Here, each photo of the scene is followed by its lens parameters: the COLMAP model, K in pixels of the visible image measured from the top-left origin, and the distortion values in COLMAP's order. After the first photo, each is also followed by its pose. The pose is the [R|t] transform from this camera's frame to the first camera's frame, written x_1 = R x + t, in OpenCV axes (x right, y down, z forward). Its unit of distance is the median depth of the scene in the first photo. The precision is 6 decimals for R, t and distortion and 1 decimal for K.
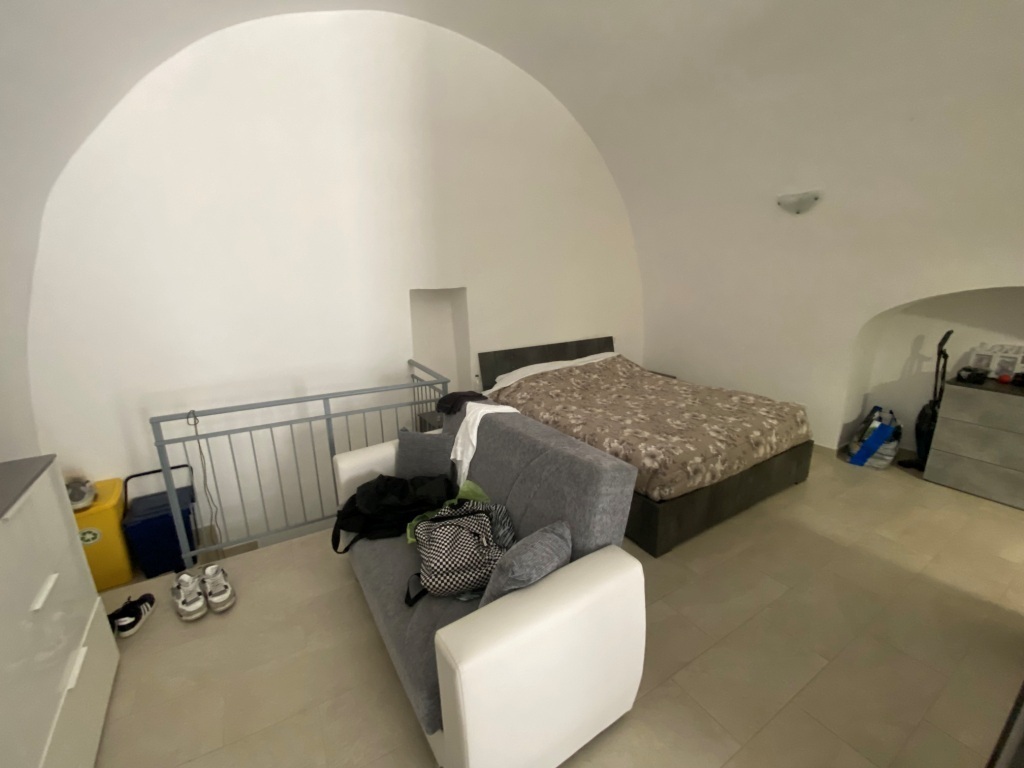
lens RADIAL K [[412.1, 0, 509.6], [0, 412.1, 381.6], [0, 0, 1]] dist [0.045991, -0.032012]
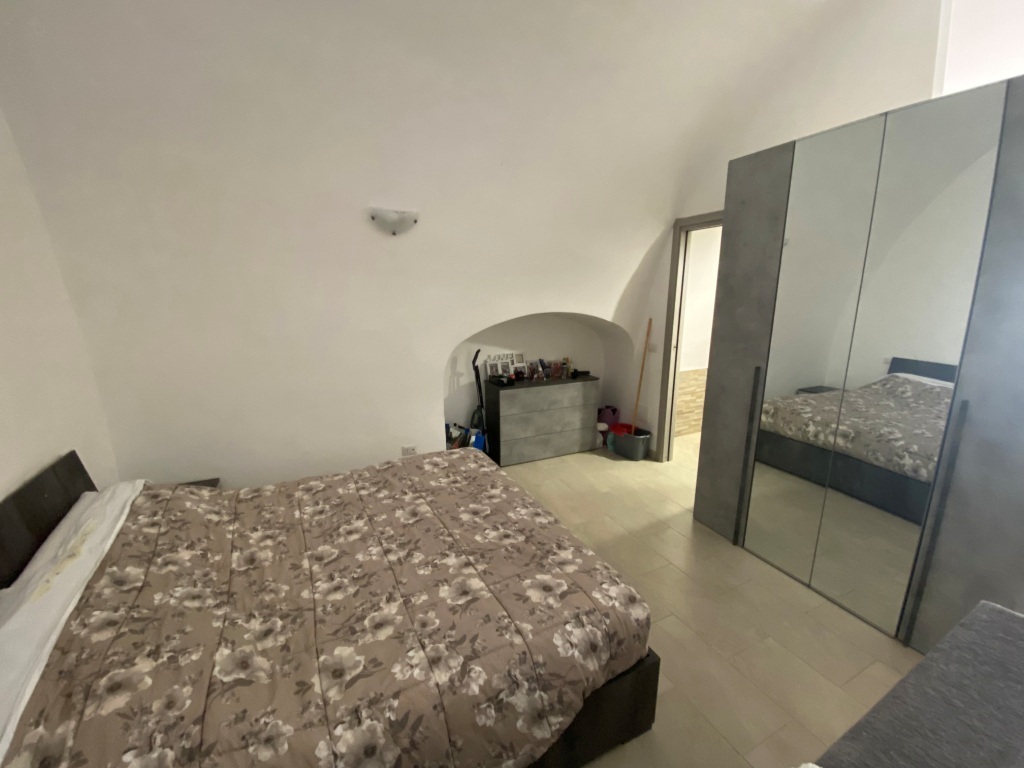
lens RADIAL K [[412.1, 0, 509.6], [0, 412.1, 381.6], [0, 0, 1]] dist [0.045991, -0.032012]
pose [[0.096705, -0.190021, 0.977006, -0.167466], [0.243746, 0.956238, 0.161856, -0.209311], [-0.965006, 0.222490, 0.138790, 0.764524]]
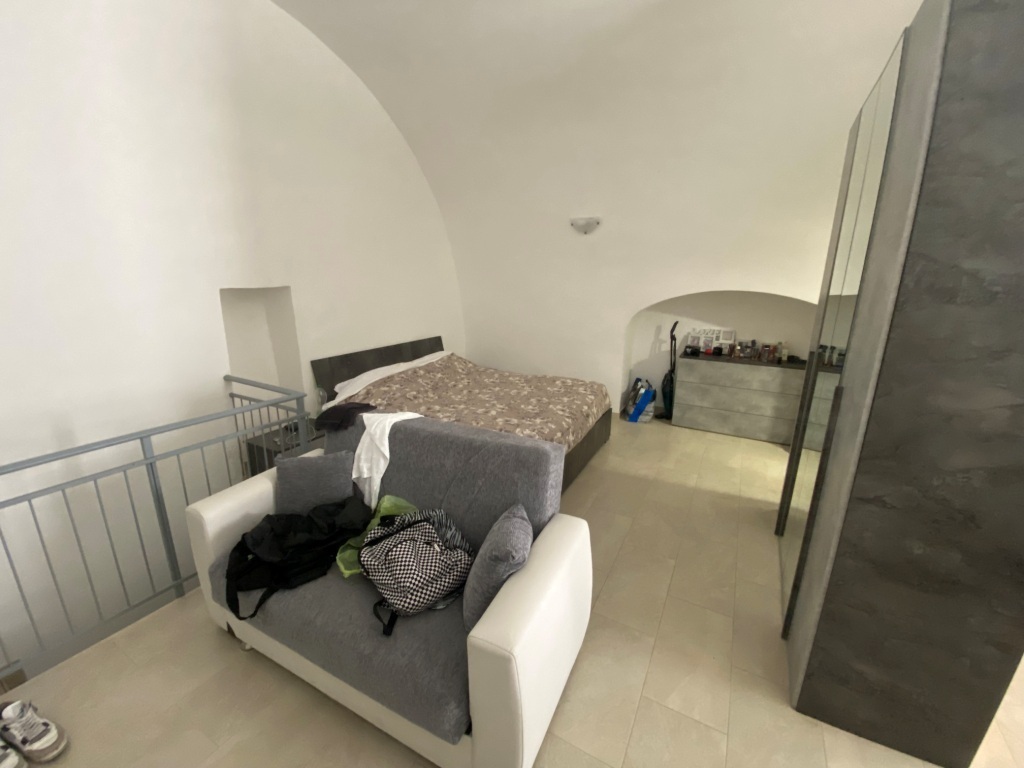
lens RADIAL K [[412.1, 0, 509.6], [0, 412.1, 381.6], [0, 0, 1]] dist [0.045991, -0.032012]
pose [[0.866206, -0.099636, 0.489653, -0.188221], [0.098571, 0.994735, 0.028036, -0.010777], [-0.489868, 0.023981, 0.871467, 0.020711]]
